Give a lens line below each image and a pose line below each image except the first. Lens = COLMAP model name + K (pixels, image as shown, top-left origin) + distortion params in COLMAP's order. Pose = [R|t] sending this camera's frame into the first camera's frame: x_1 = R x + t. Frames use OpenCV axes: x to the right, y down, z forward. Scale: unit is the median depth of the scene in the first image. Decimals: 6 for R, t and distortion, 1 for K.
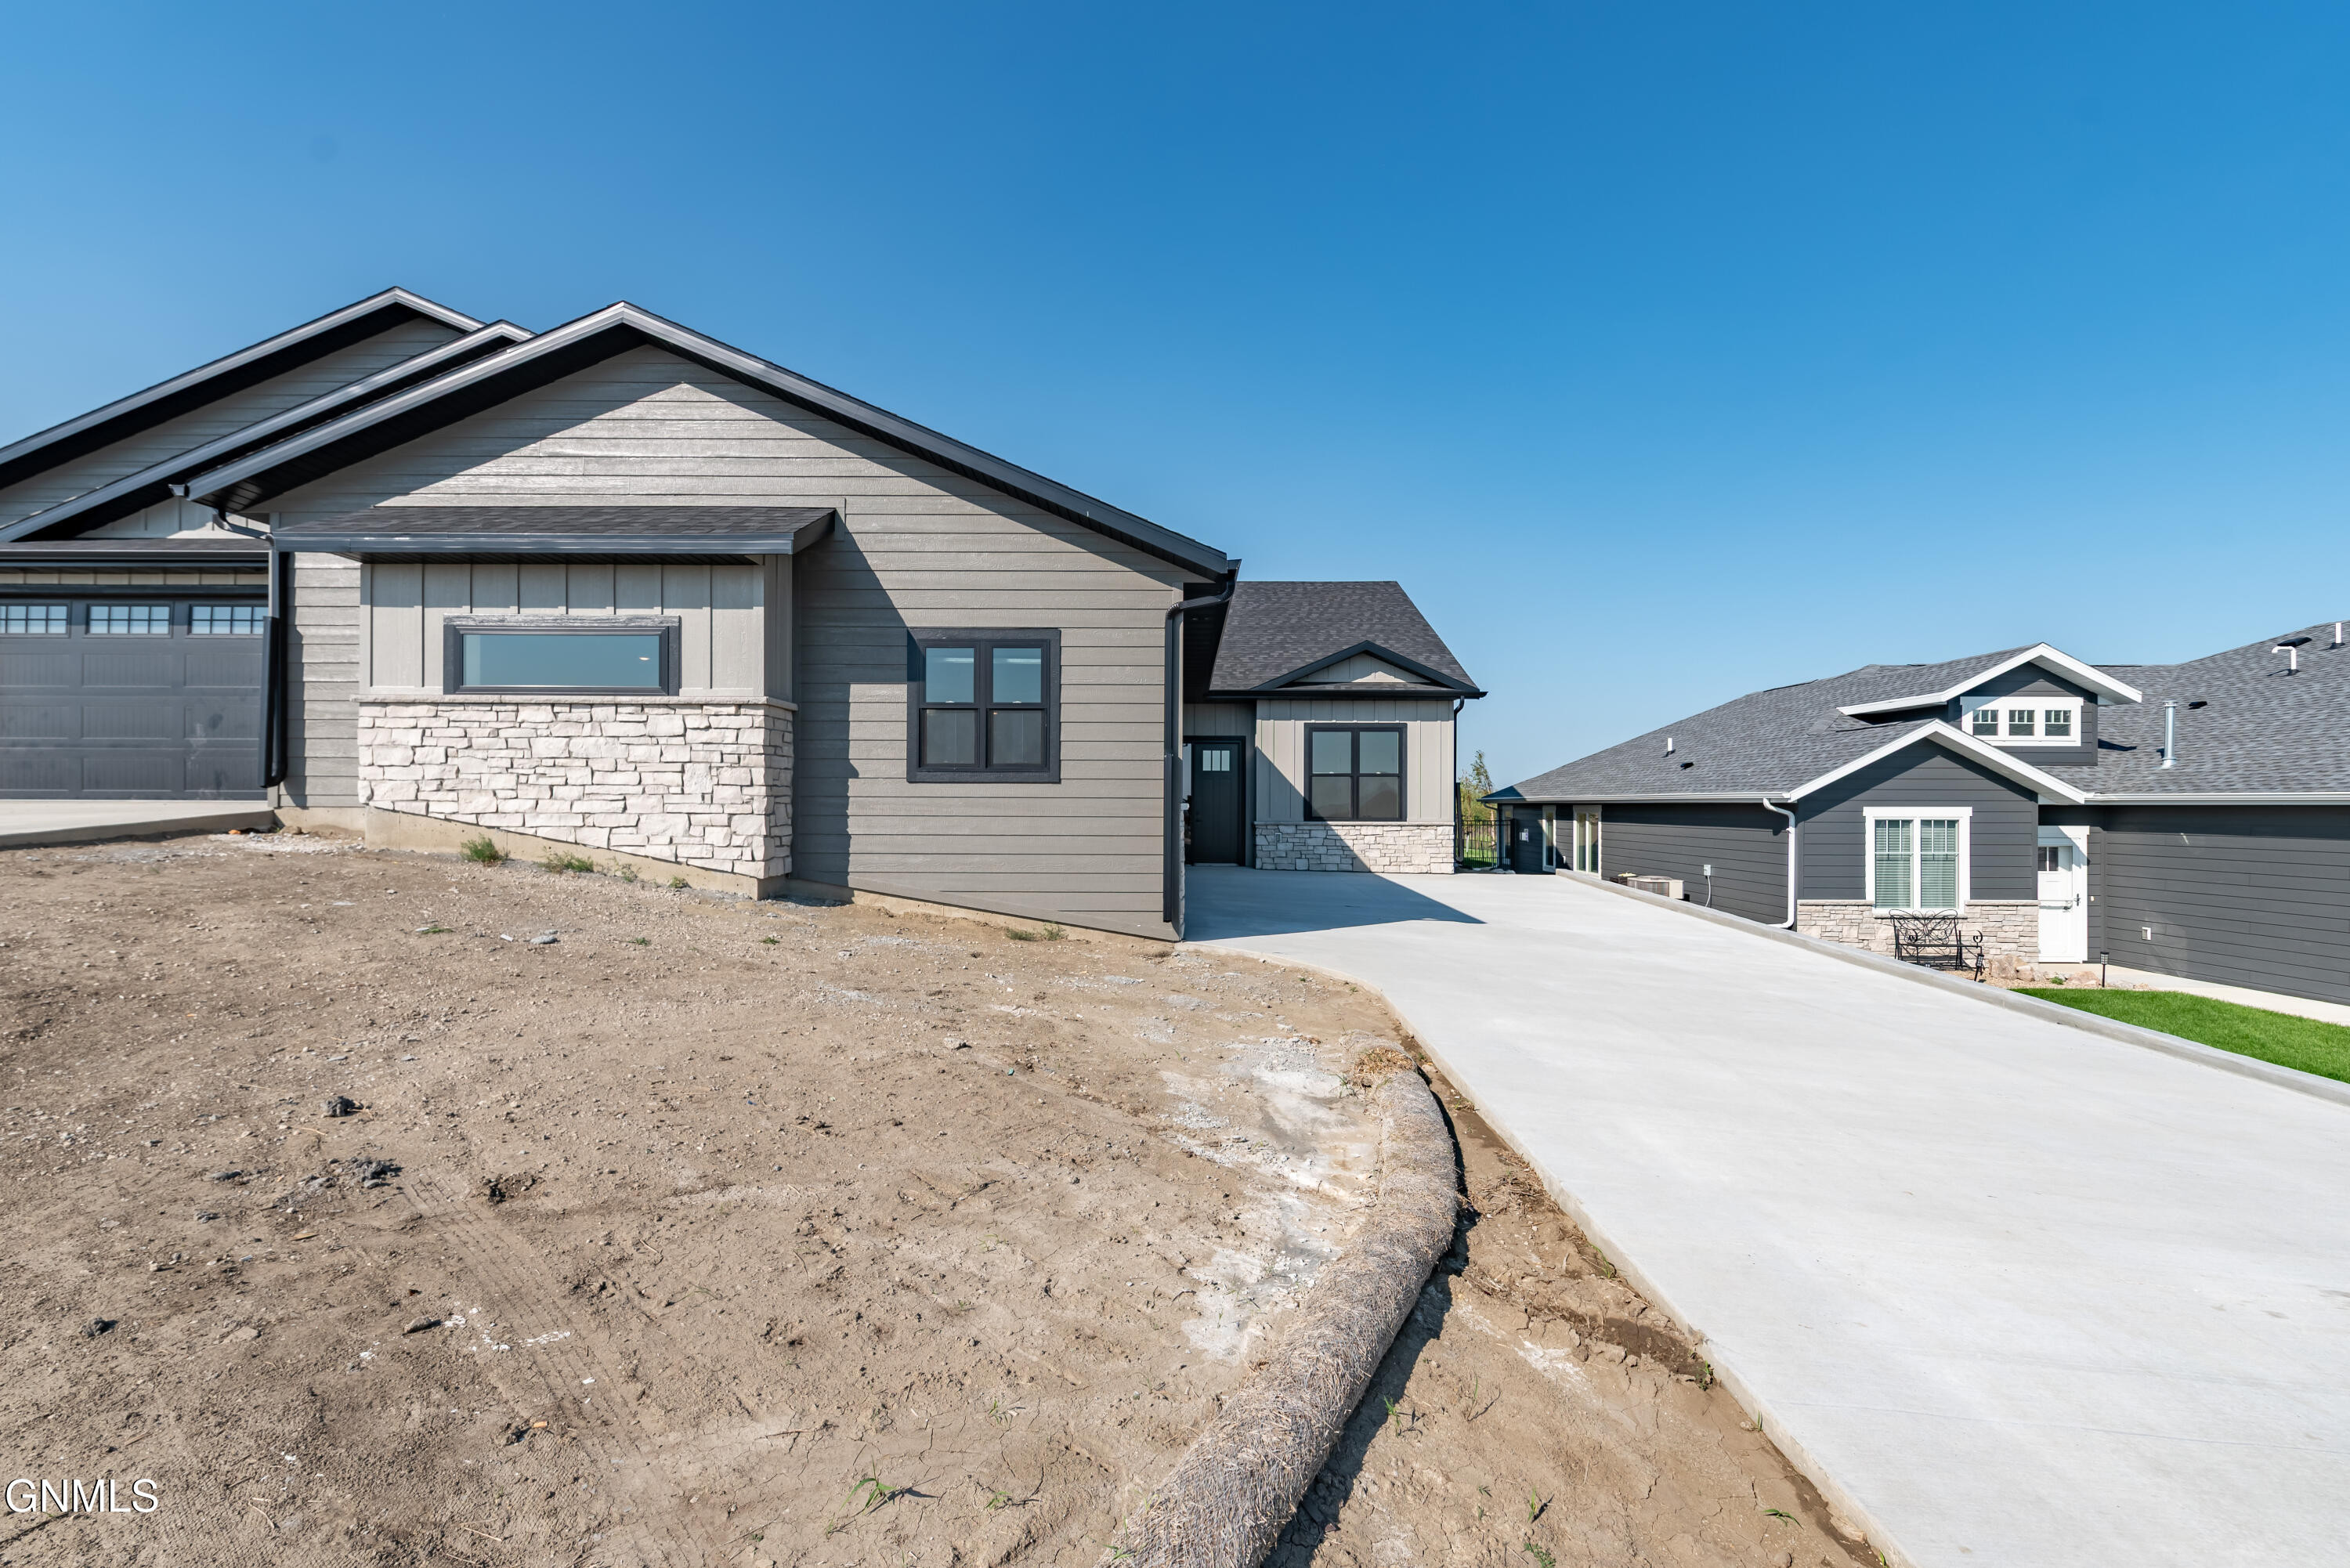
lens RADIAL K [[1019.7, 0, 1179.6], [0, 1019.7, 787.2], [0, 0, 1]] dist [0.000375, 0.000009]
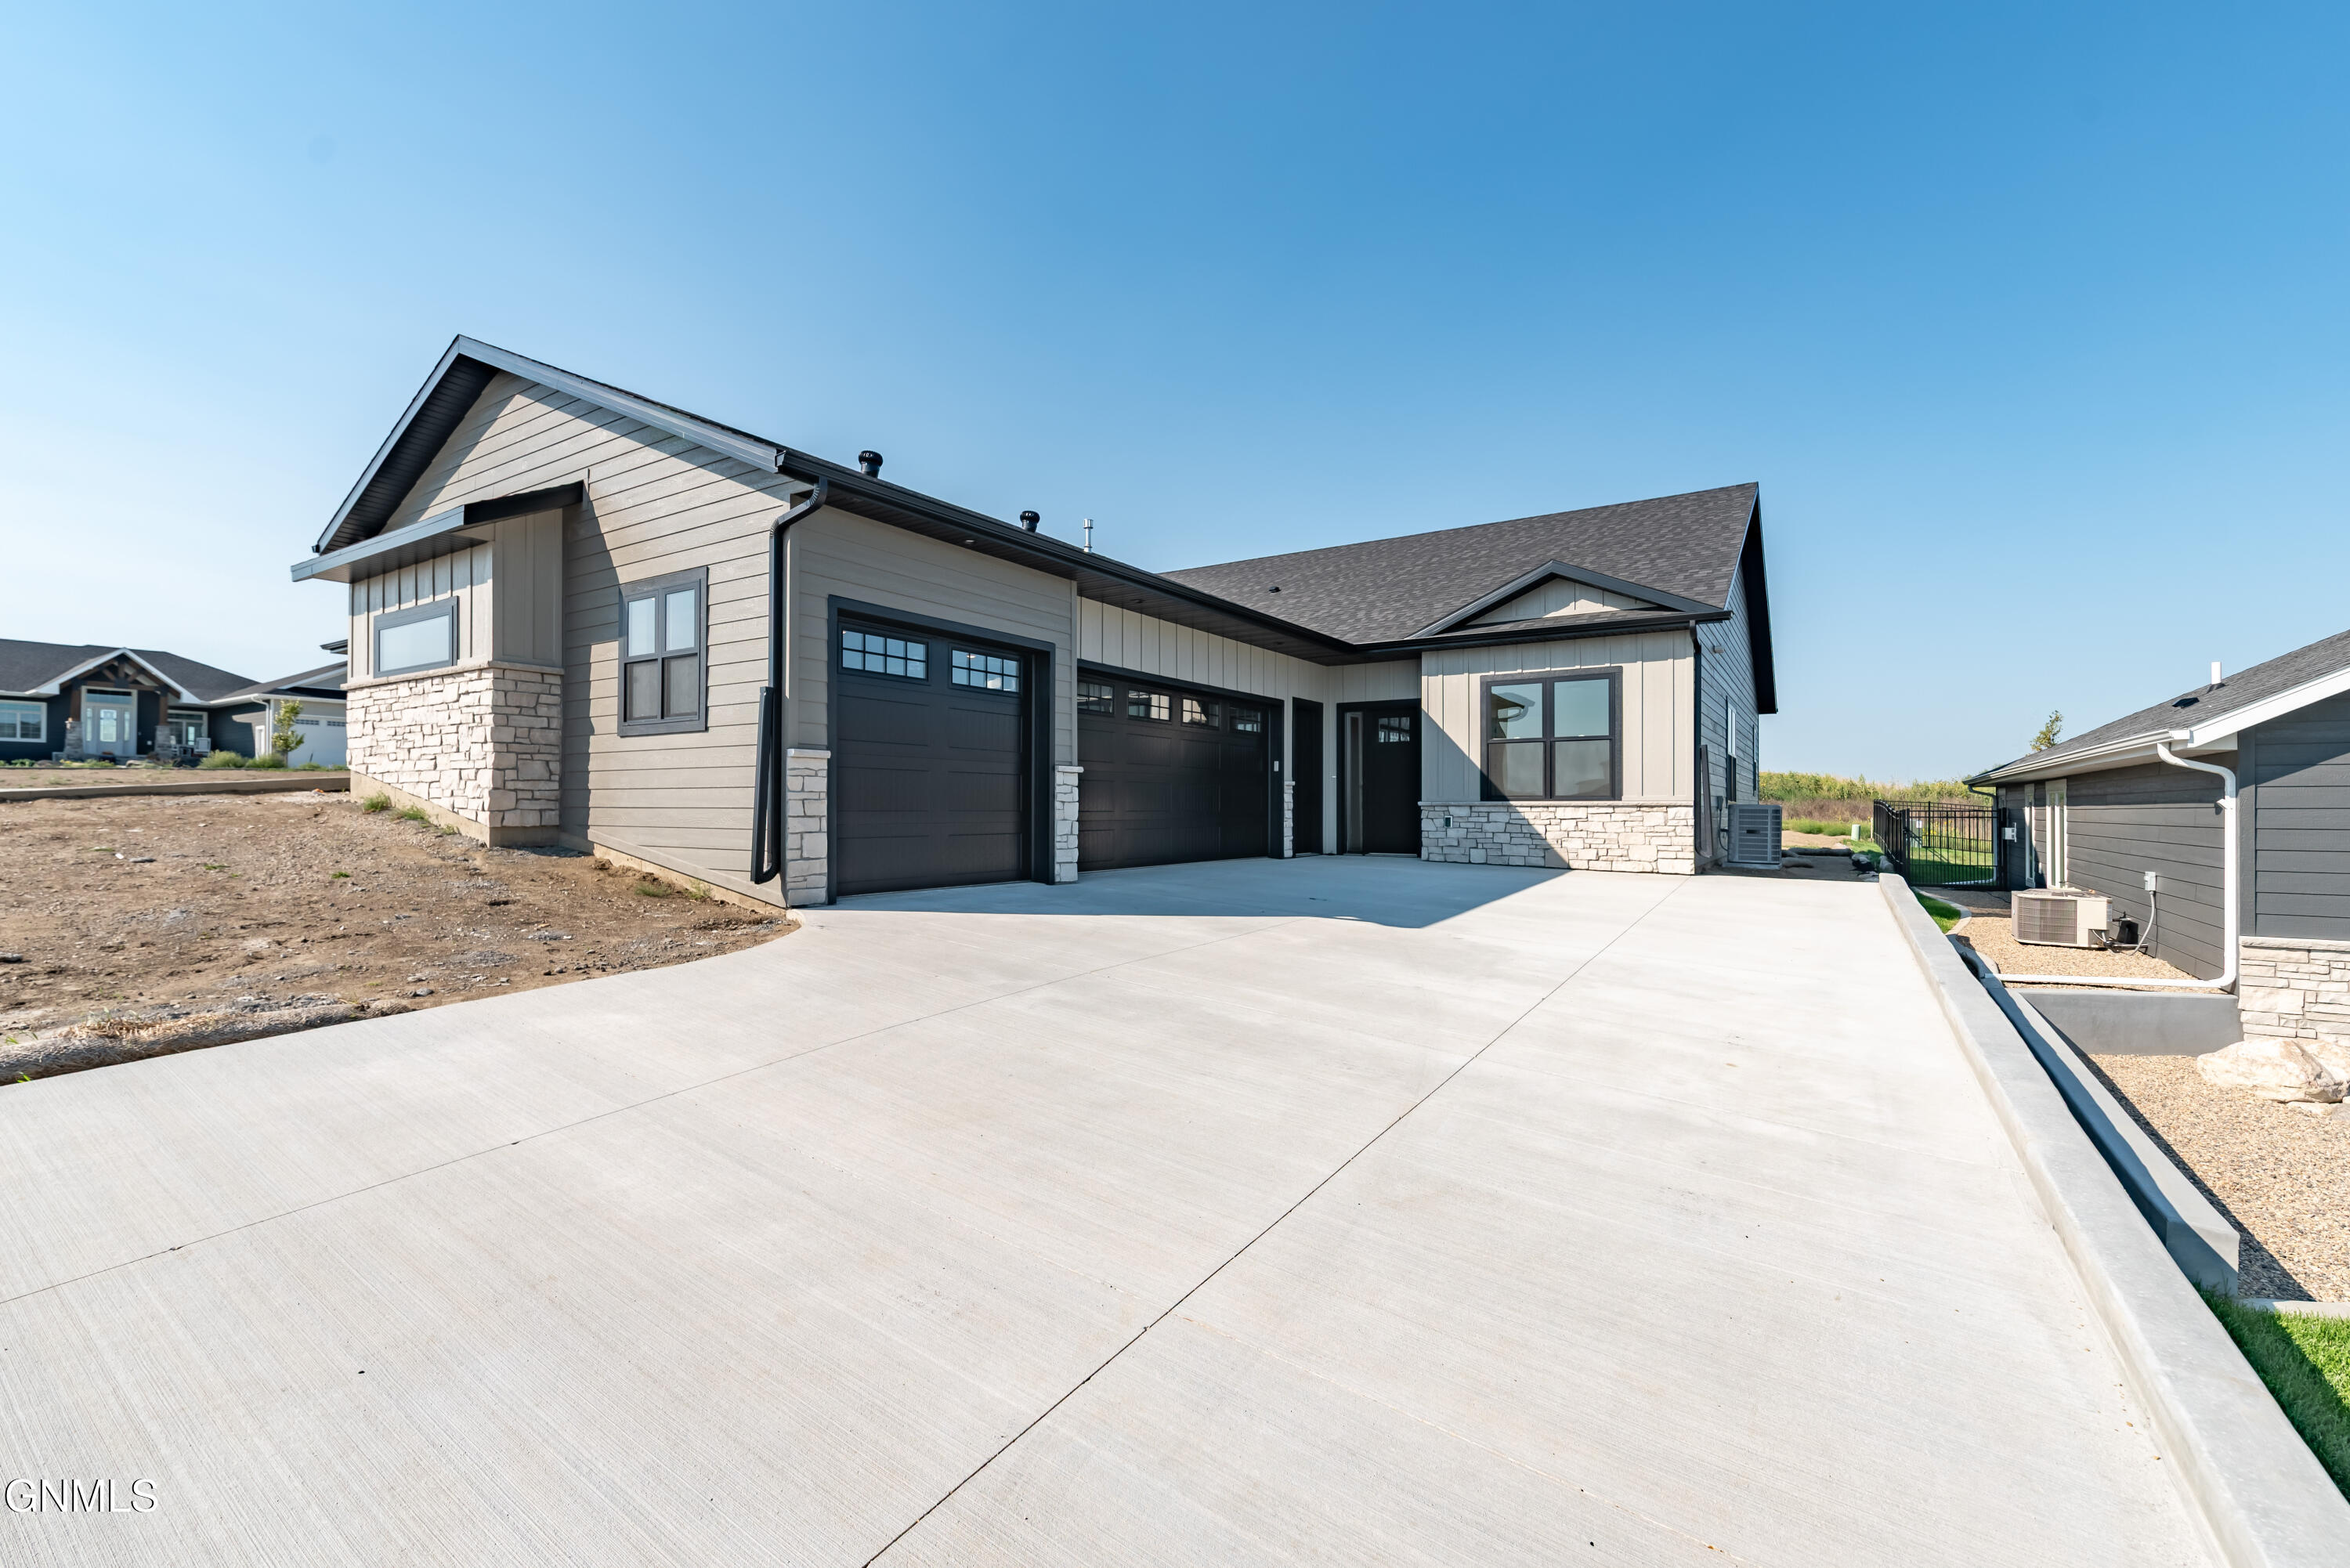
lens RADIAL K [[1019.7, 0, 1176.6], [0, 1019.7, 796.6], [0, 0, 1]] dist [0.000375, 0.000009]
pose [[0.837985, -0.007389, -0.545643, 0.362251], [0.008694, 0.999962, -0.000190, 0.028687], [0.545623, -0.004584, 0.838018, 0.219389]]
